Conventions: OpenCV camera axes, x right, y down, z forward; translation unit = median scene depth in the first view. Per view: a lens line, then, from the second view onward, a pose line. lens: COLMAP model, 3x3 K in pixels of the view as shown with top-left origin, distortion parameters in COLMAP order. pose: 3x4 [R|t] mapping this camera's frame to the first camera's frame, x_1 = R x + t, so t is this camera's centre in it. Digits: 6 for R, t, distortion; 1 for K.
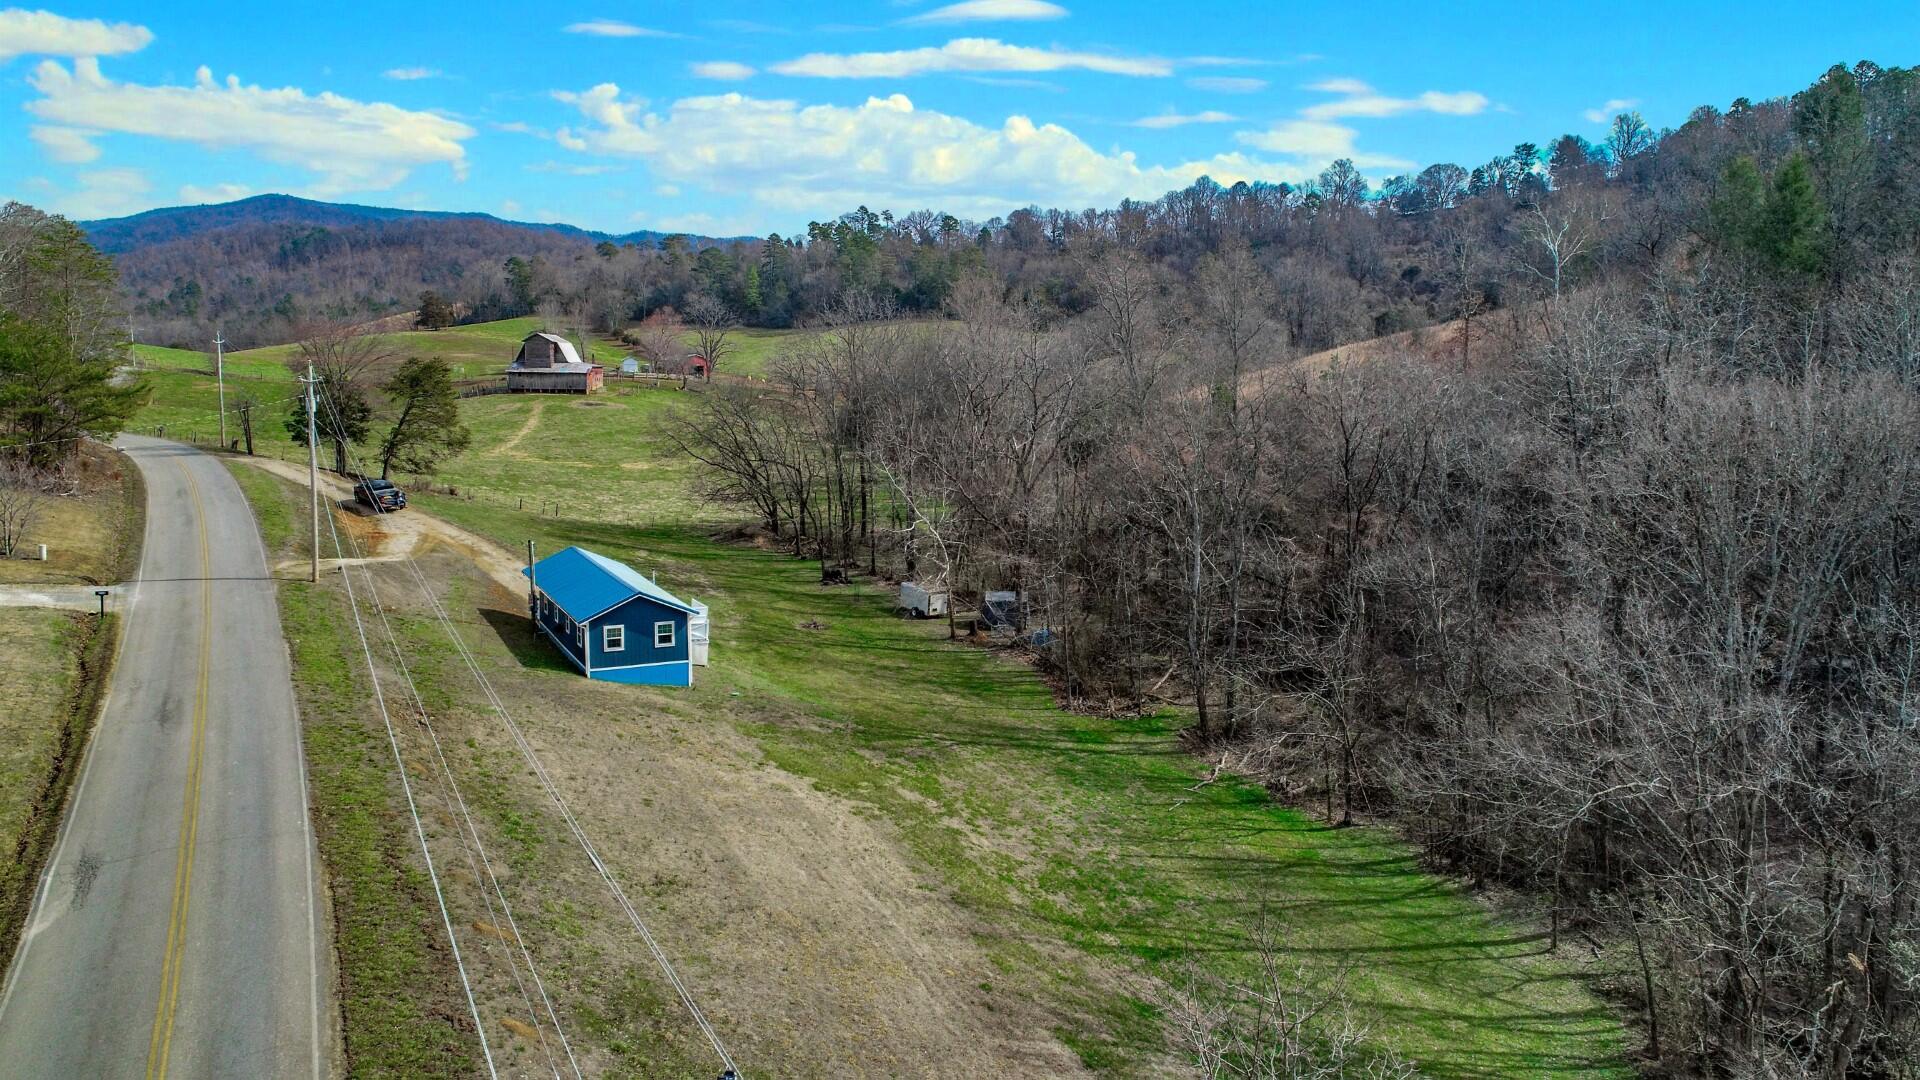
lens RADIAL K [[1295.4, 0, 960.0], [0, 1295.4, 540.0], [0, 0, 1]] dist [-0.001235, -0.001849]
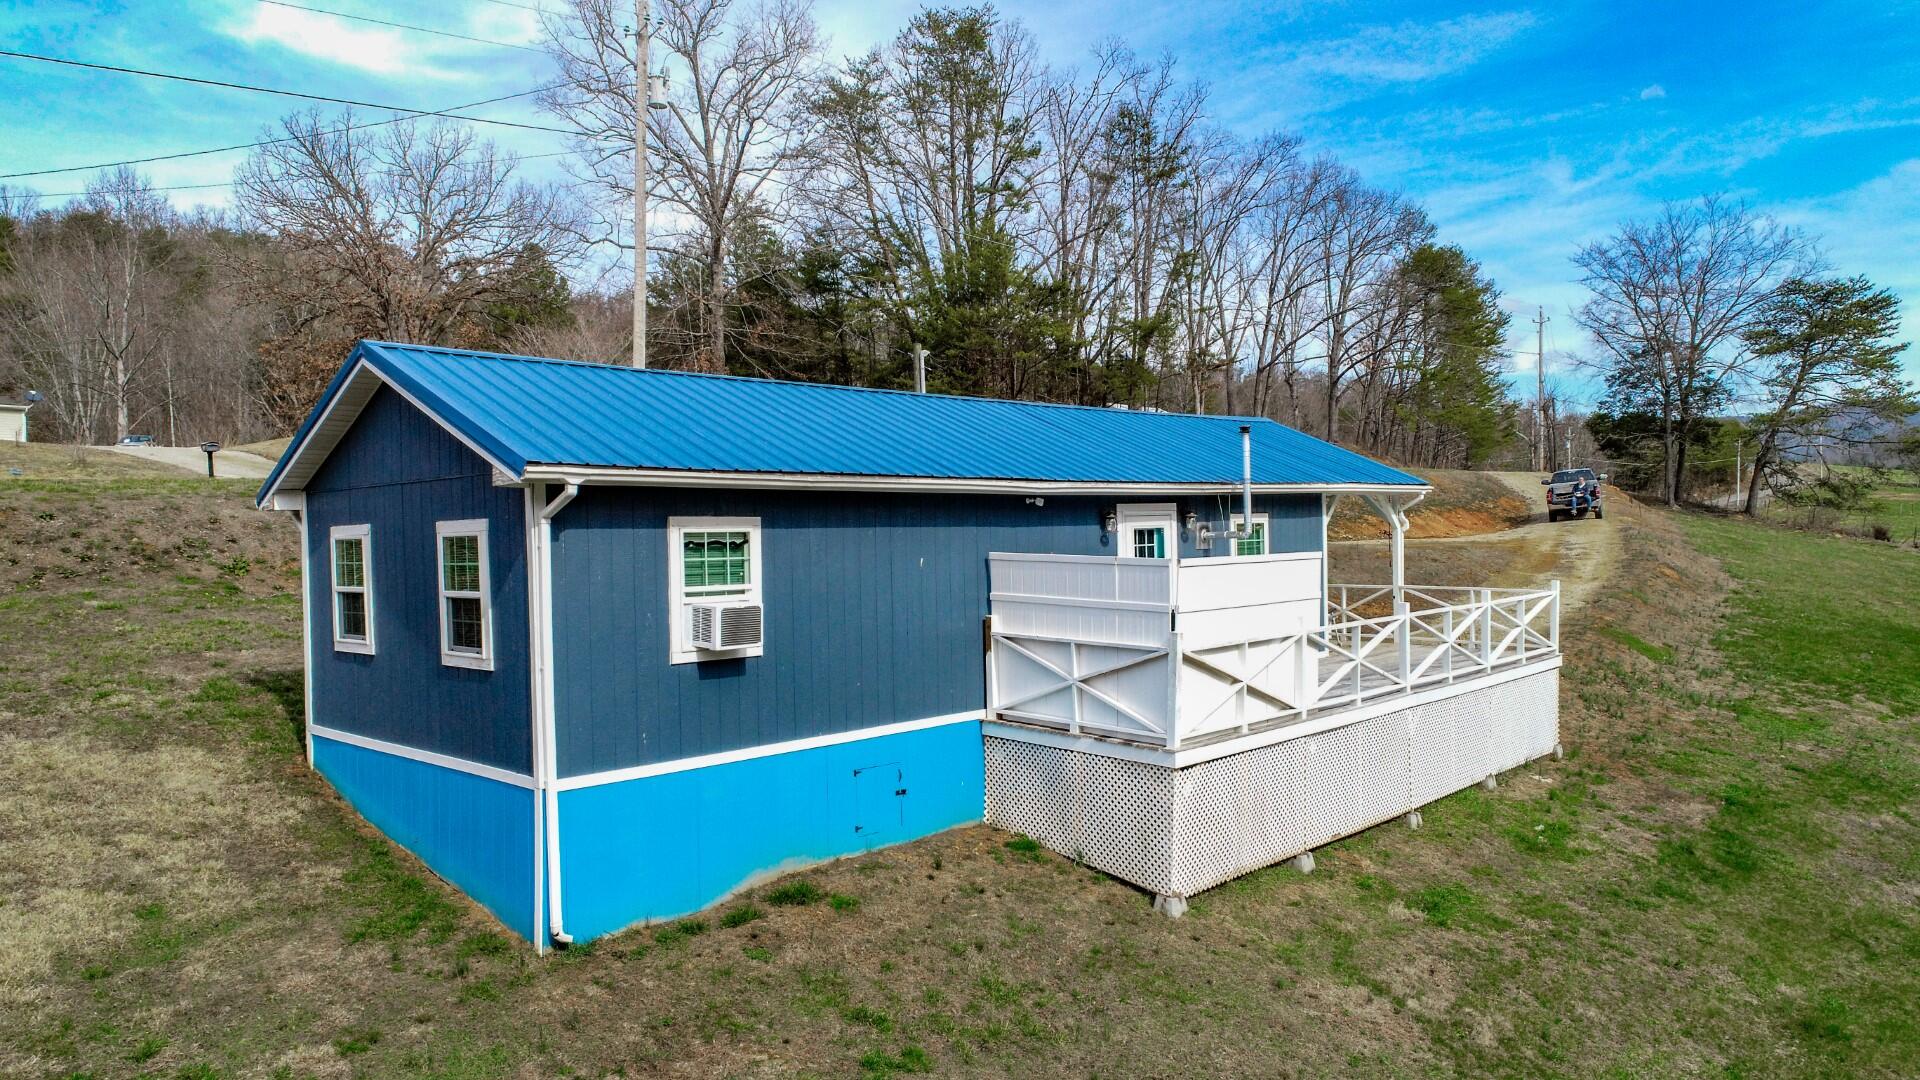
lens RADIAL K [[1295.4, 0, 960.0], [0, 1295.4, 540.0], [0, 0, 1]] dist [-0.001235, -0.001849]
pose [[0.319039, -0.020908, -0.947511, -0.030102], [-0.105958, 0.992702, -0.057583, 0.047159], [0.941800, 0.118768, 0.314496, 0.692056]]
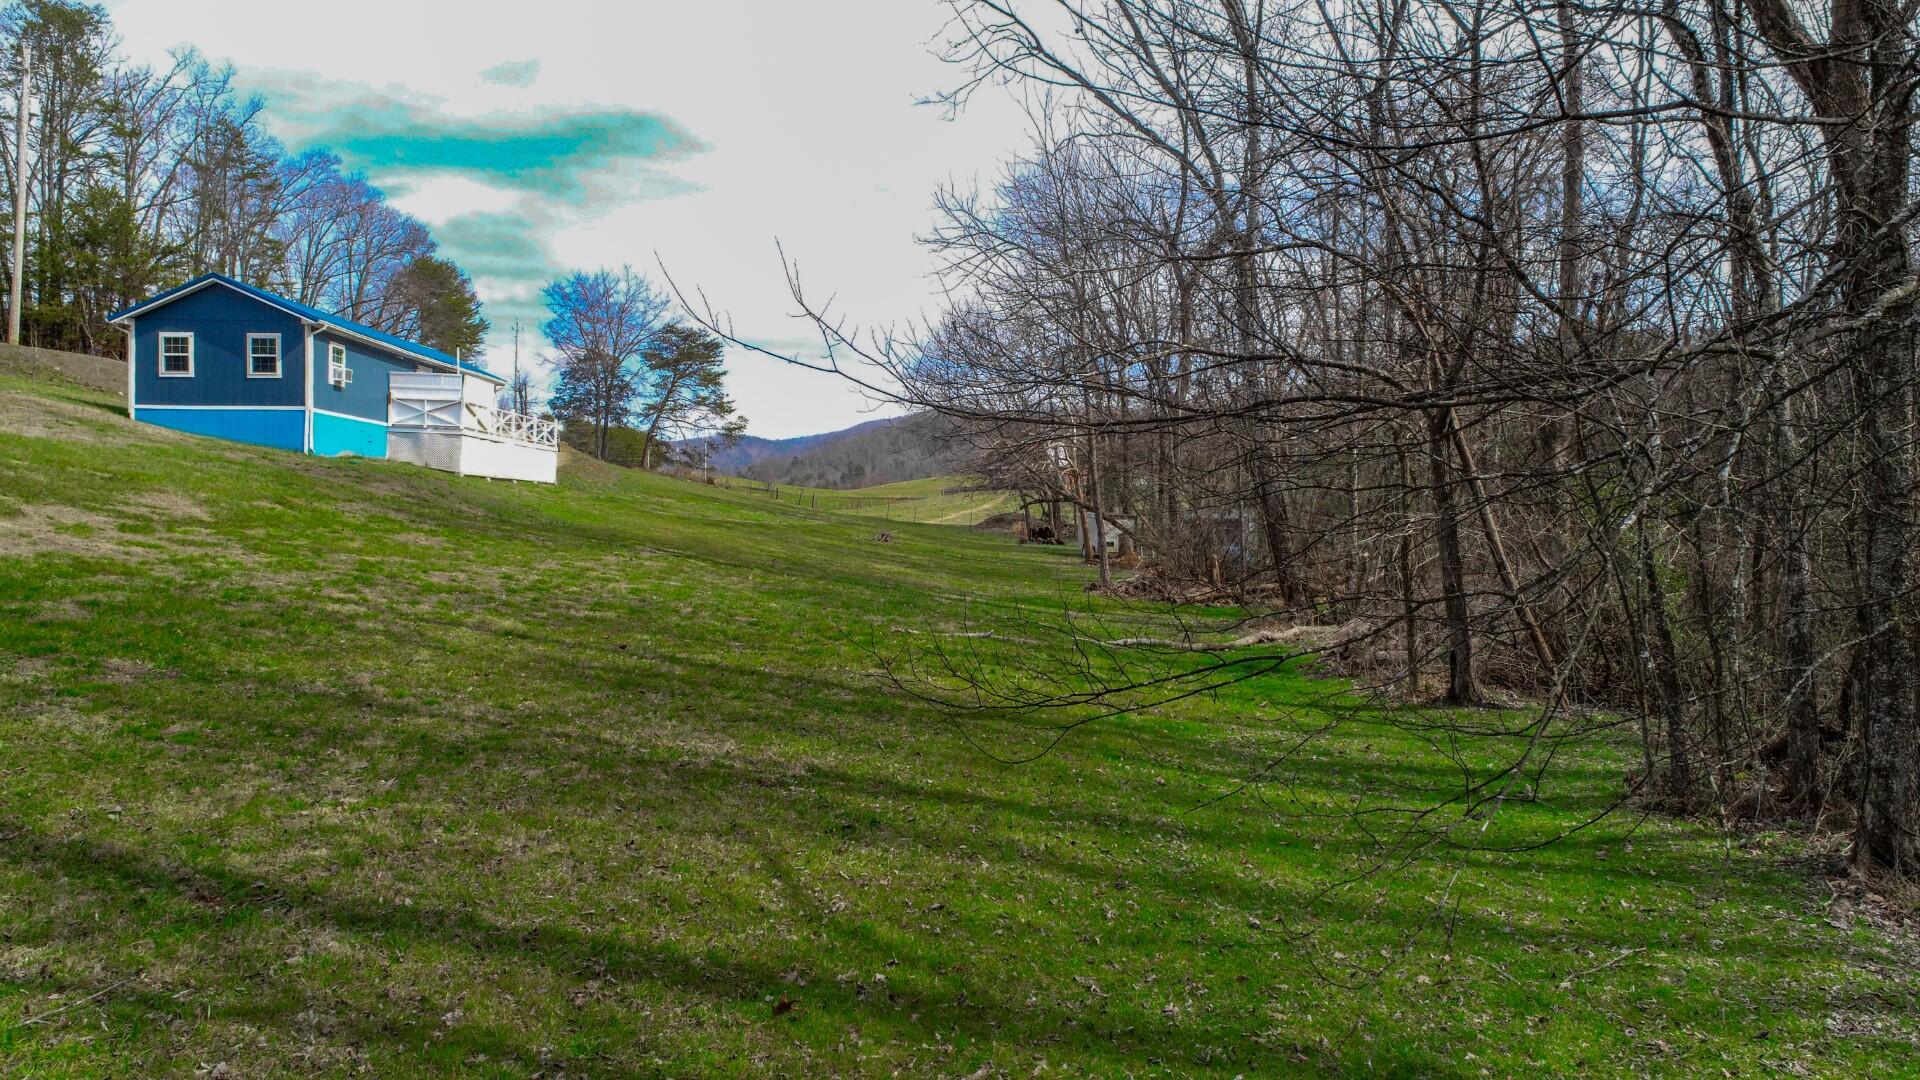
lens RADIAL K [[1270.6, 0, 960.0], [0, 1270.6, 540.0], [0, 0, 1]] dist [-0.000199, -0.004715]
pose [[0.892874, -0.005217, -0.450276, 0.205546], [-0.057525, 0.990419, -0.125544, 0.141691], [0.446616, 0.137997, 0.884020, 0.448387]]
